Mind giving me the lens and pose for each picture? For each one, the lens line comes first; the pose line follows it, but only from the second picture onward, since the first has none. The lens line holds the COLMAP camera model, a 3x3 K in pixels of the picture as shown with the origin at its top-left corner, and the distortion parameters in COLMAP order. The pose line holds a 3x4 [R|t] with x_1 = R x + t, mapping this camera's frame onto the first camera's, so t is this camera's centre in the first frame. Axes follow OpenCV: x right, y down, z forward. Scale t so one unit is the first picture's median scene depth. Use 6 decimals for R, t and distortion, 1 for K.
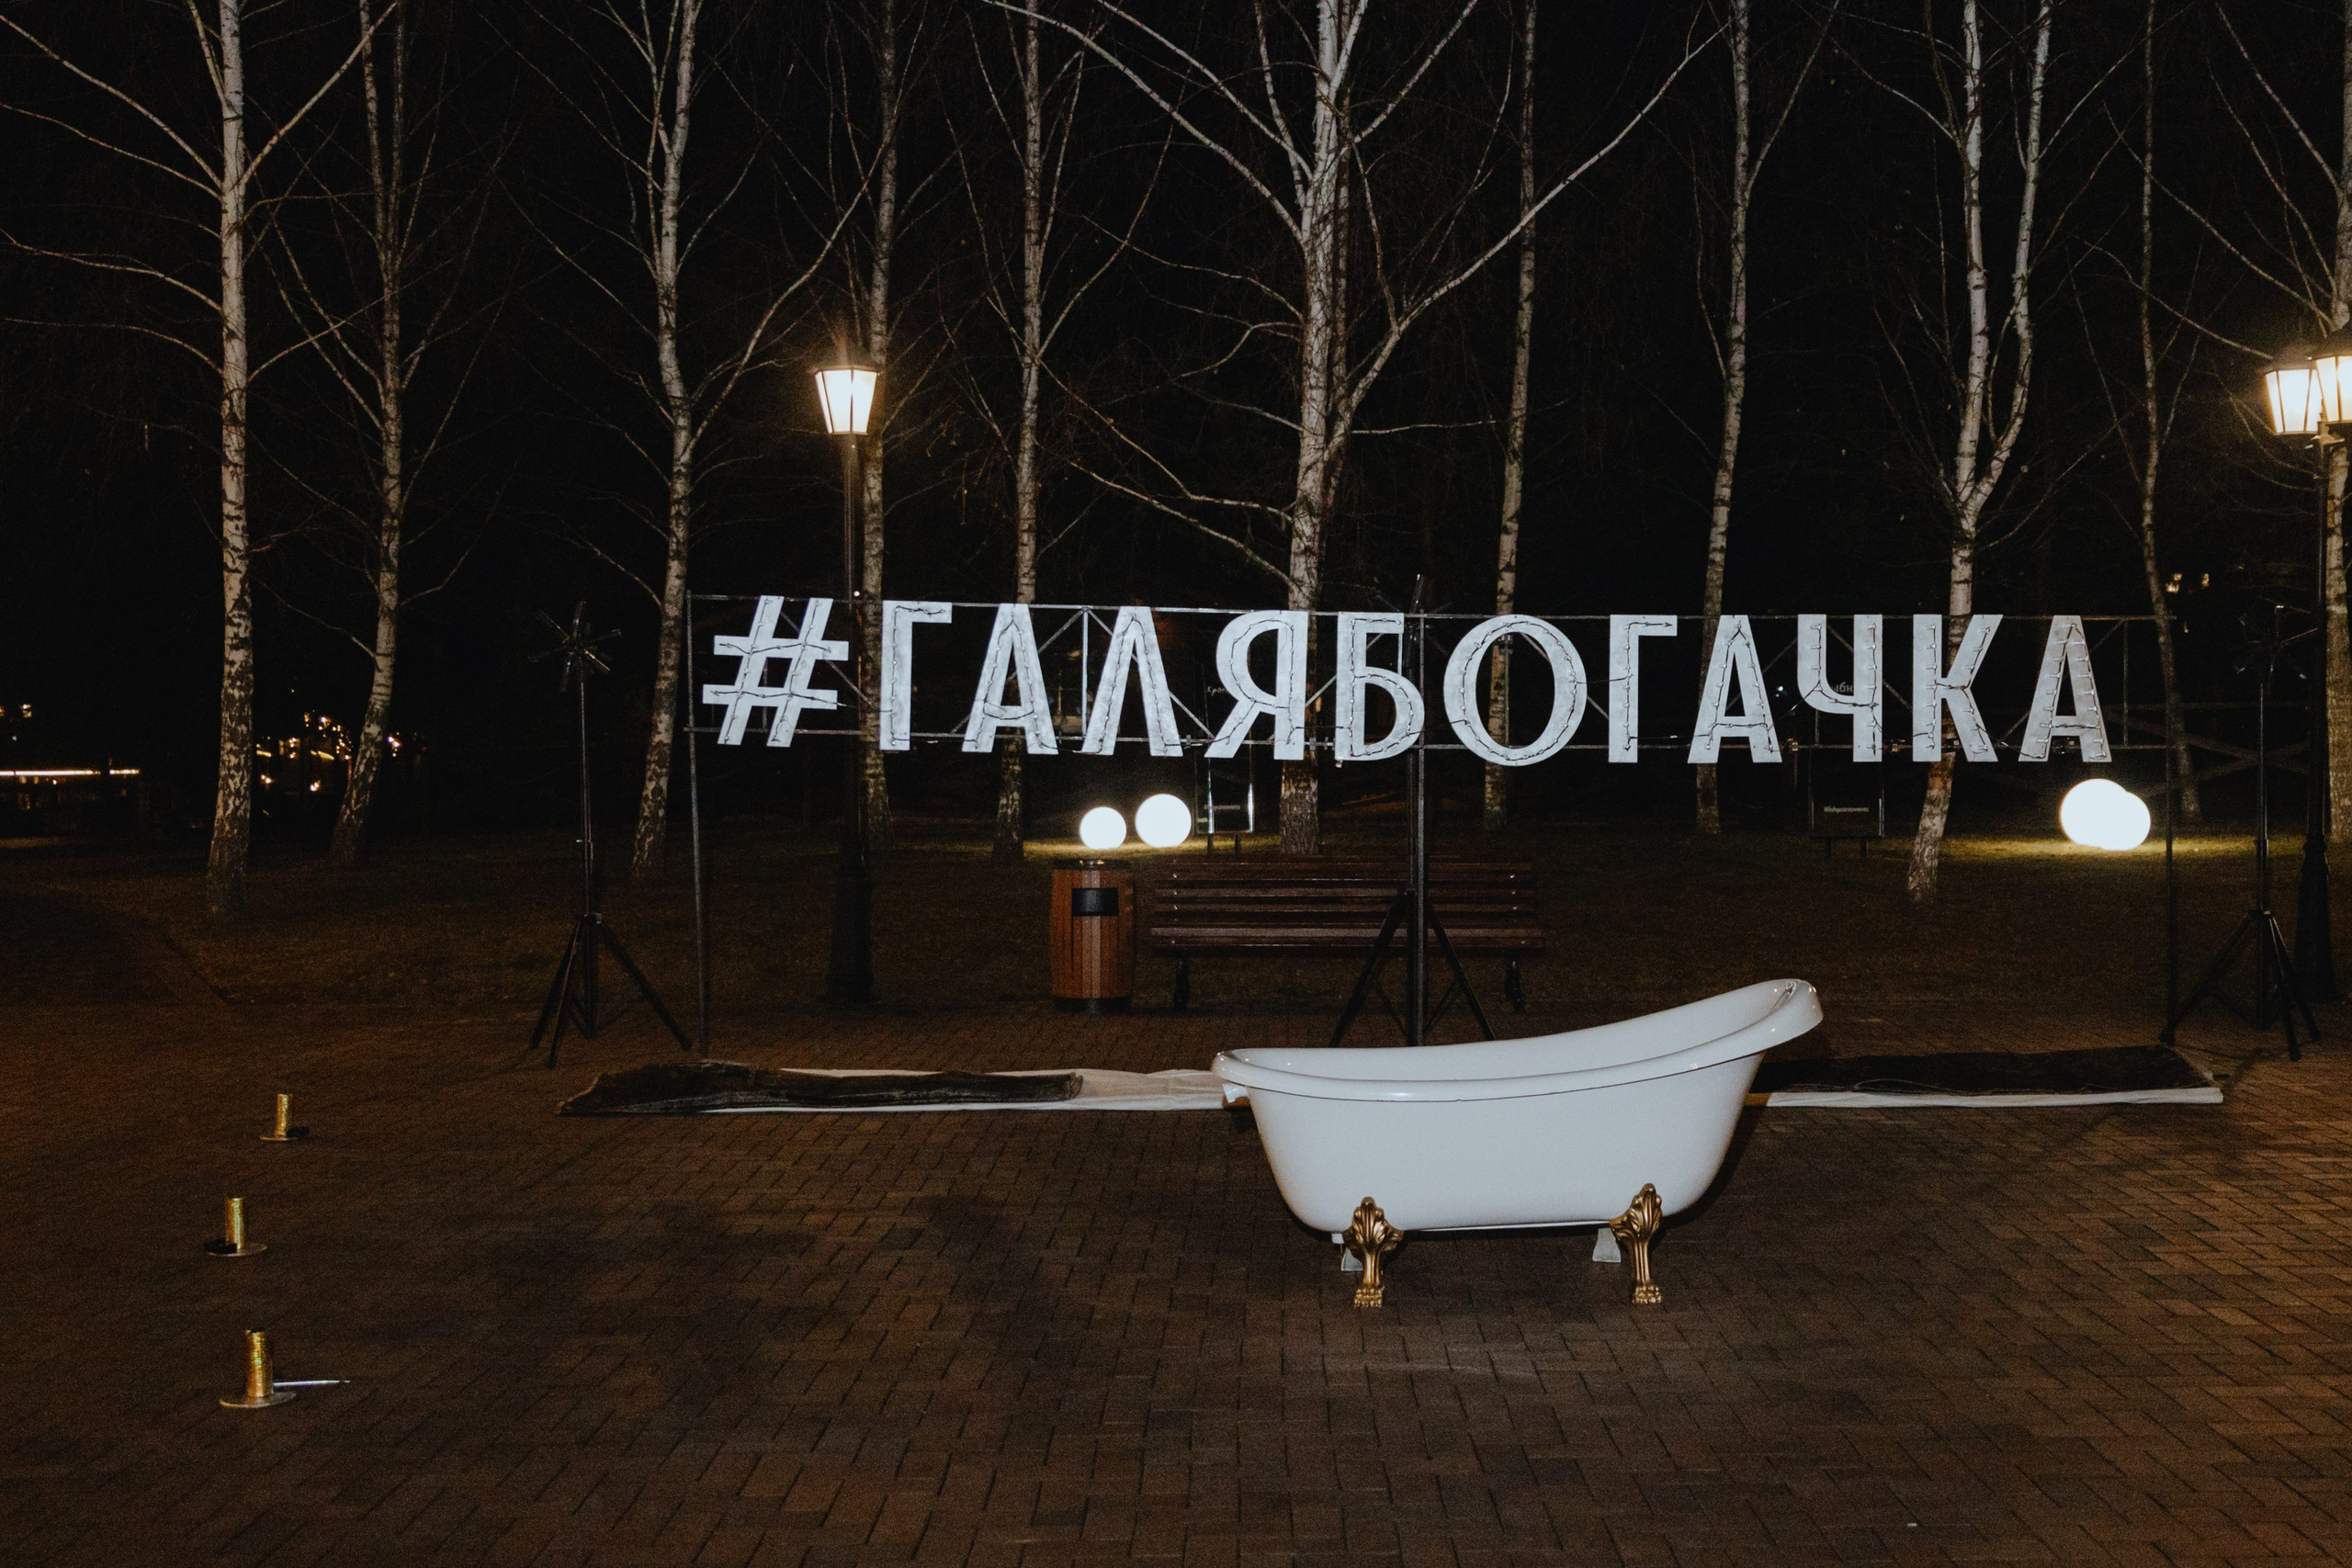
lens RADIAL K [[2633.1, 0, 1347.8], [0, 2633.1, 786.9], [0, 0, 1]] dist [0.001480, 0.011376]
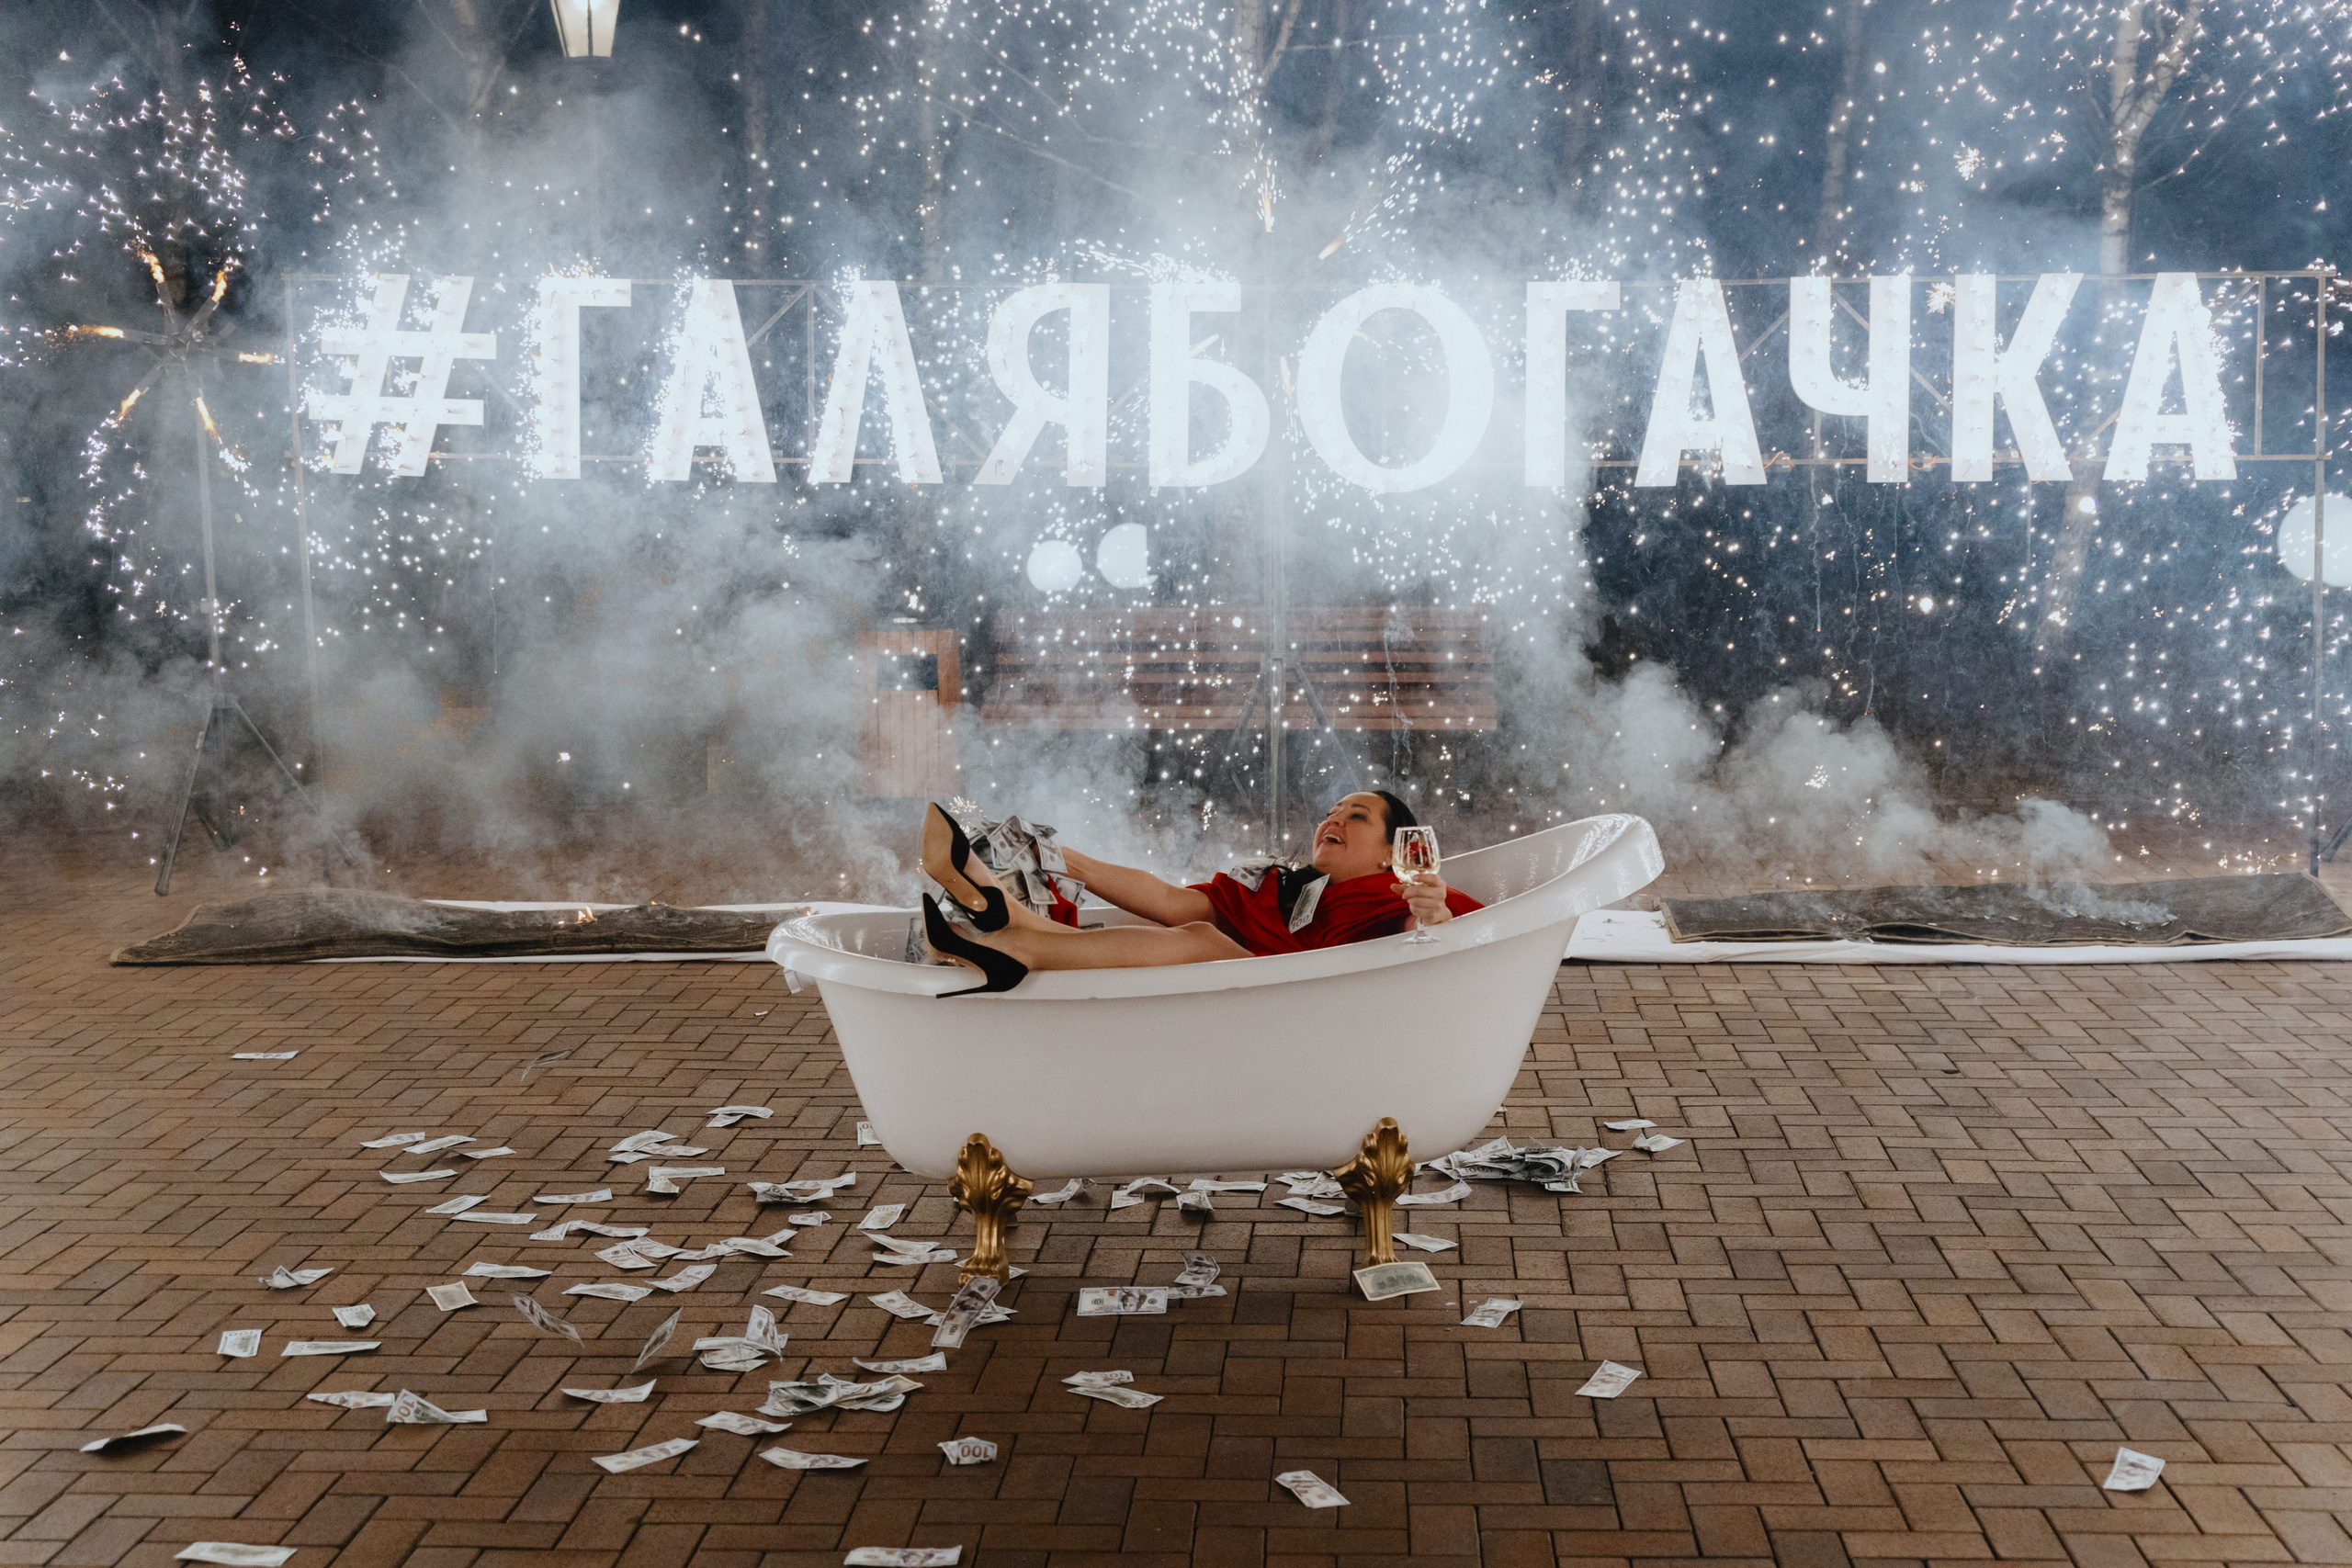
lens RADIAL K [[3124.8, 0, 1175.3], [0, 3124.8, 784.7], [0, 0, 1]] dist [-0.009417, 0.011202]
pose [[0.994962, 0.000025, -0.100251, 0.090172], [0.008931, 0.996002, 0.088886, -0.004818], [0.099852, -0.089333, 0.990984, 0.128314]]
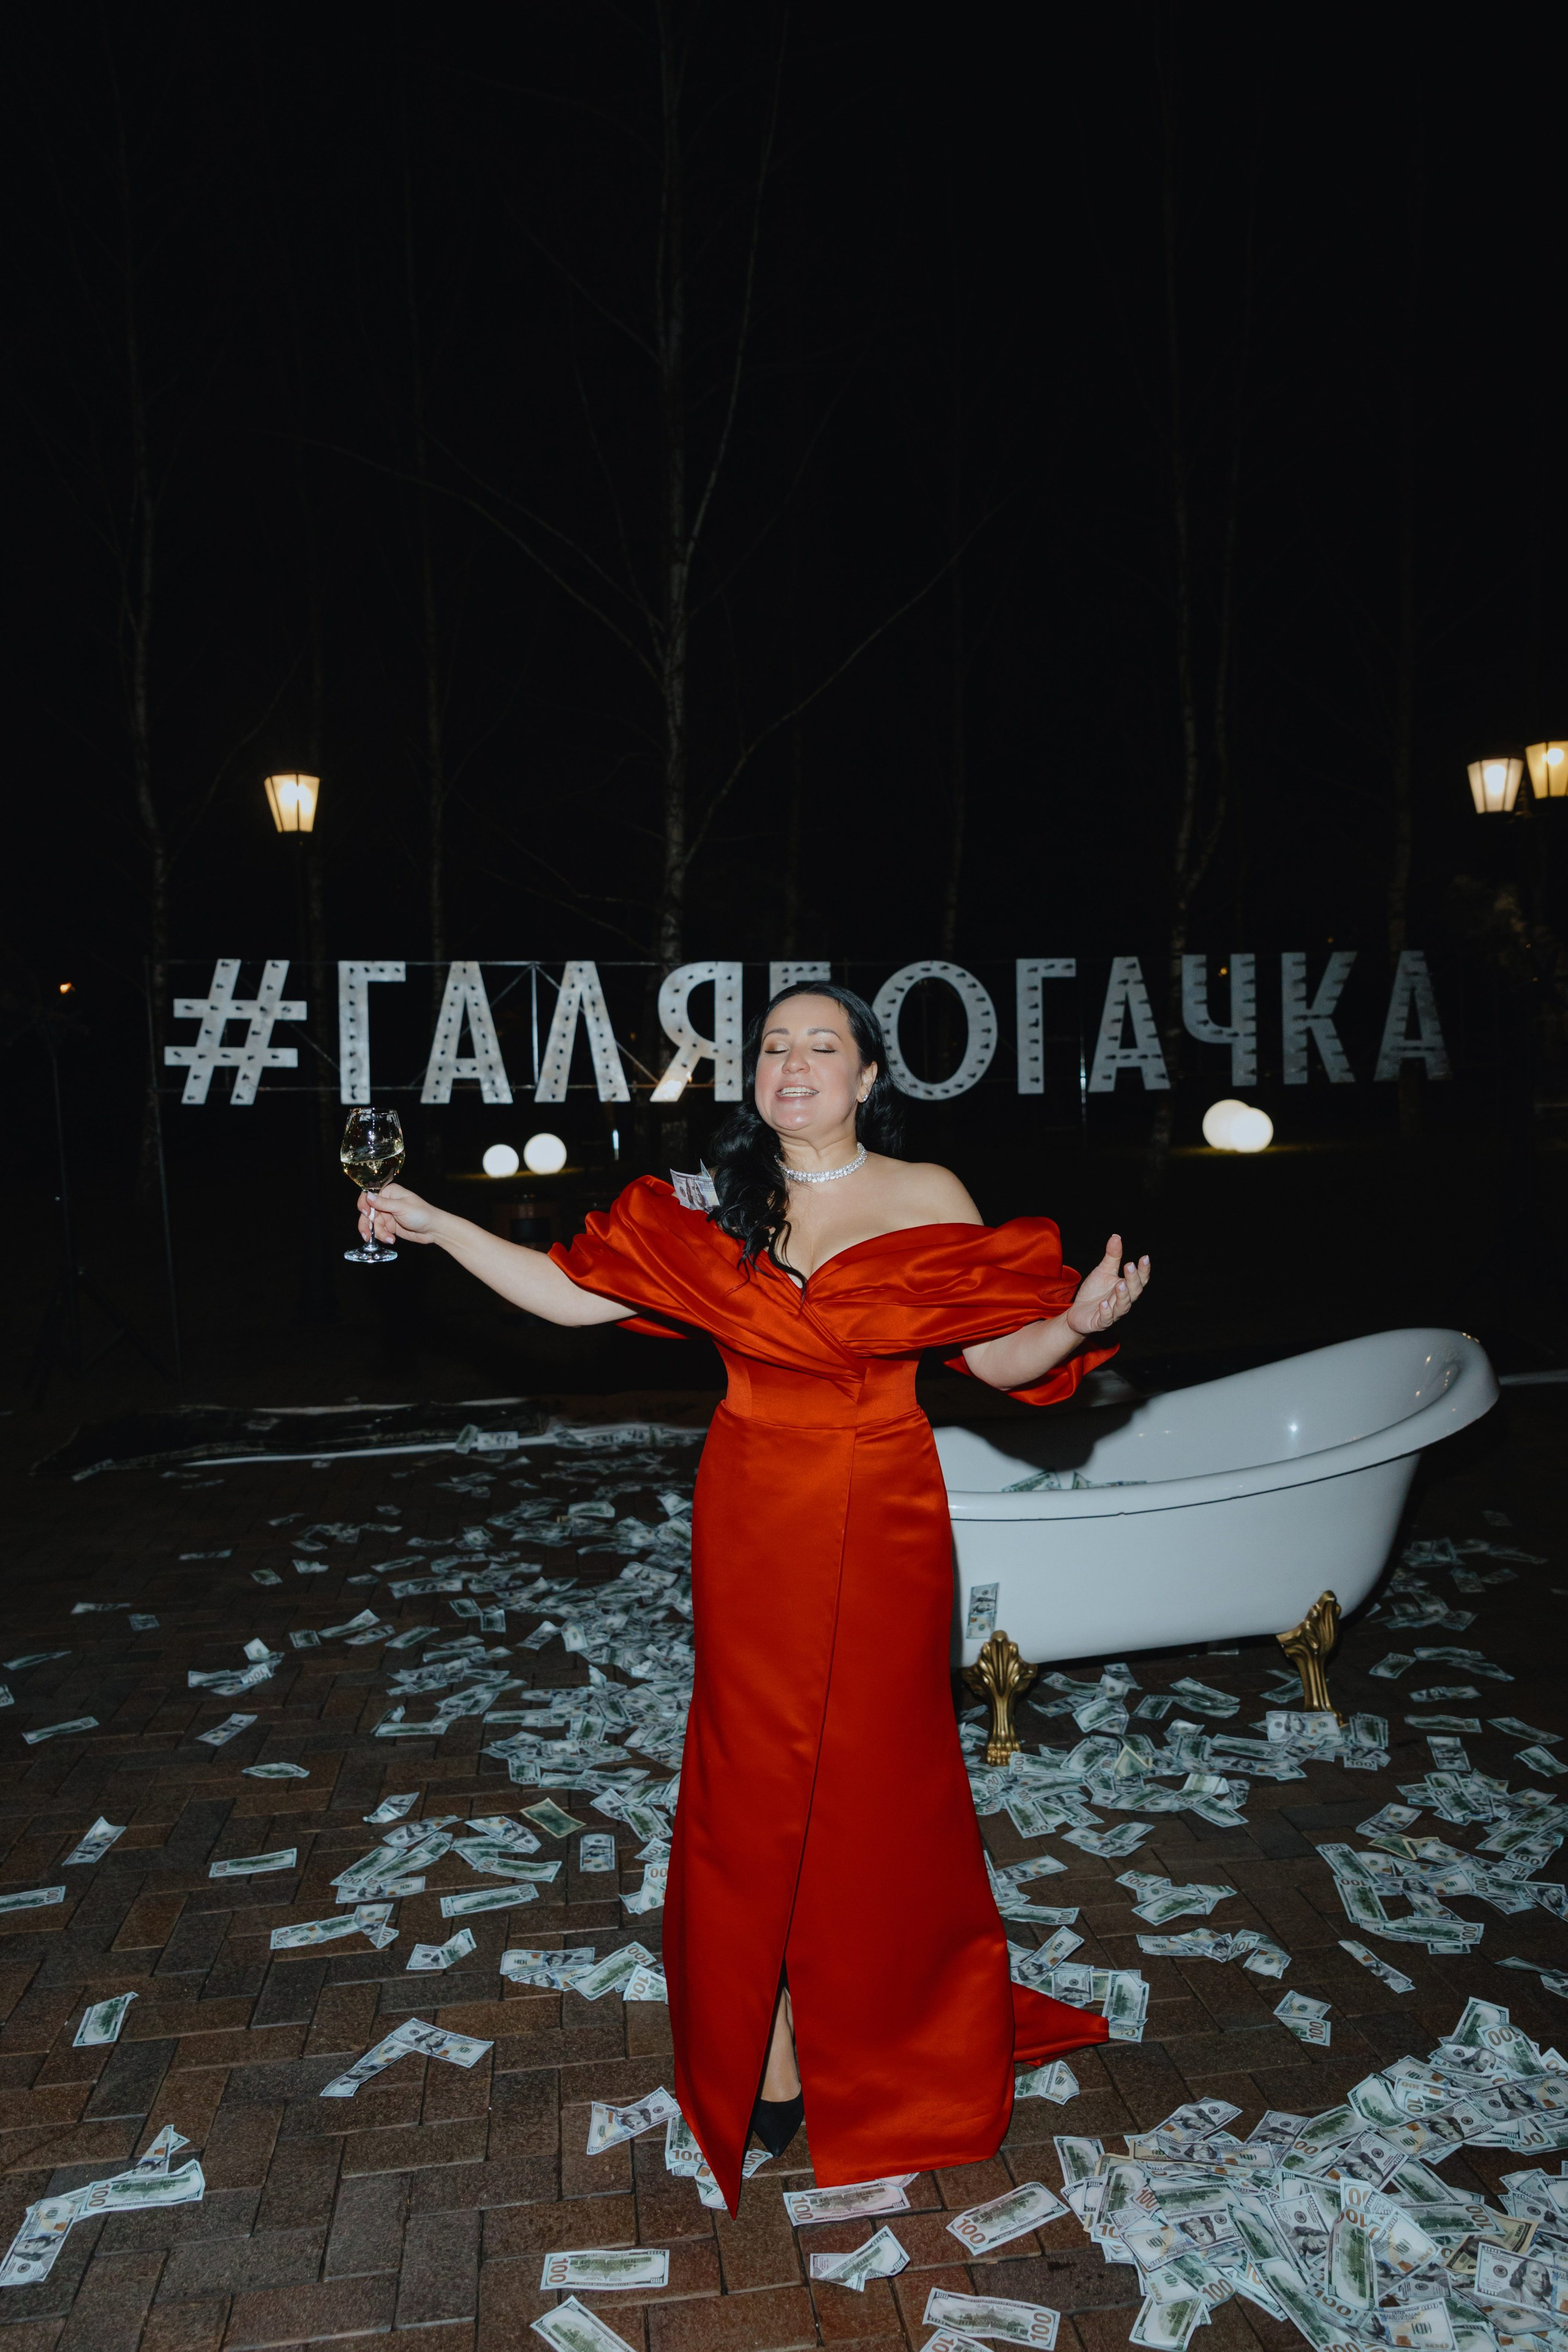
lens RADIAL K [[1659.9, 0, 788.8], [0, 1659.9, 1177.4], [0, 0, 1]] dist [0.002986, -0.000659]
pose [[0.994734, -0.037075, 0.095555, -0.063950], [0.033804, 0.998793, 0.035631, -0.002513], [-0.096760, -0.032213, 0.994786, 0.320311]]
